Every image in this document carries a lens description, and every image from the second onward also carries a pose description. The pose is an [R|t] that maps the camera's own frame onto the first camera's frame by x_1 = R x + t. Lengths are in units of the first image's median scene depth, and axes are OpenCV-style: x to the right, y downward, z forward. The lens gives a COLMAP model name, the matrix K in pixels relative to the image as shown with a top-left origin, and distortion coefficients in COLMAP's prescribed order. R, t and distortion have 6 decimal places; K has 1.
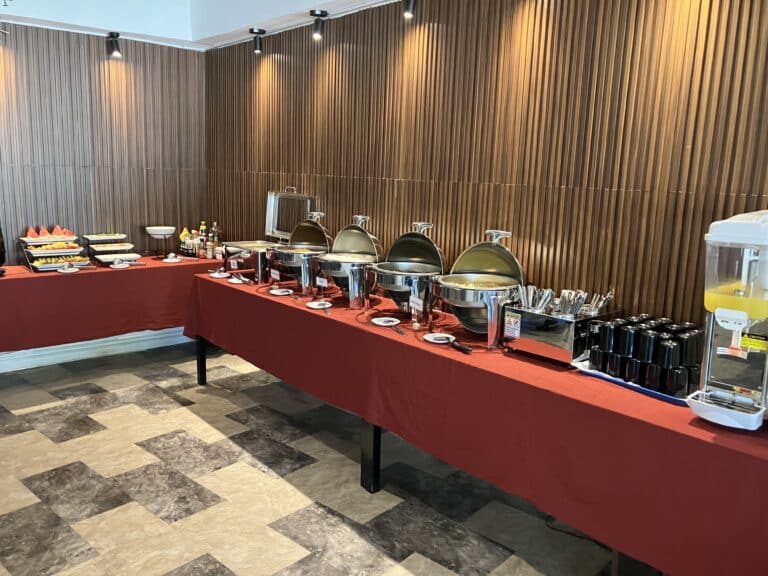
lens RADIAL K [[637.2, 0, 384.0], [0, 637.2, 288.0], [0, 0, 1]] dist [0.049542, -0.089893]
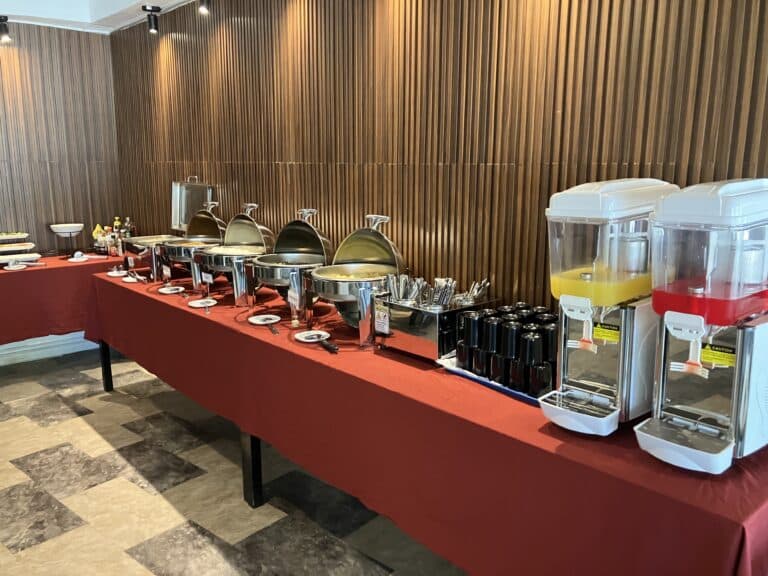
lens RADIAL K [[640.2, 0, 384.0], [0, 640.2, 288.0], [0, 0, 1]] dist [0.023347, -0.001429]
pose [[0.999386, -0.033903, 0.008897, 0.159929], [0.033779, 0.999335, 0.013732, 0.001244], [-0.009356, -0.013423, 0.999866, 0.083127]]
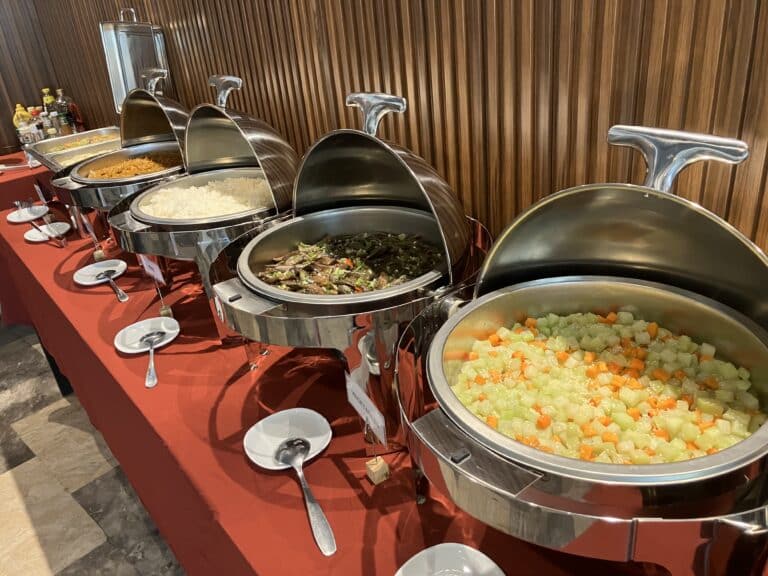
lens RADIAL K [[636.4, 0, 384.0], [0, 636.4, 288.0], [0, 0, 1]] dist [0.004077, 0.015736]
pose [[0.992039, -0.091988, -0.086003, 0.082822], [0.112929, 0.952053, 0.284328, -0.102290], [0.055725, -0.291777, 0.954862, 0.689741]]
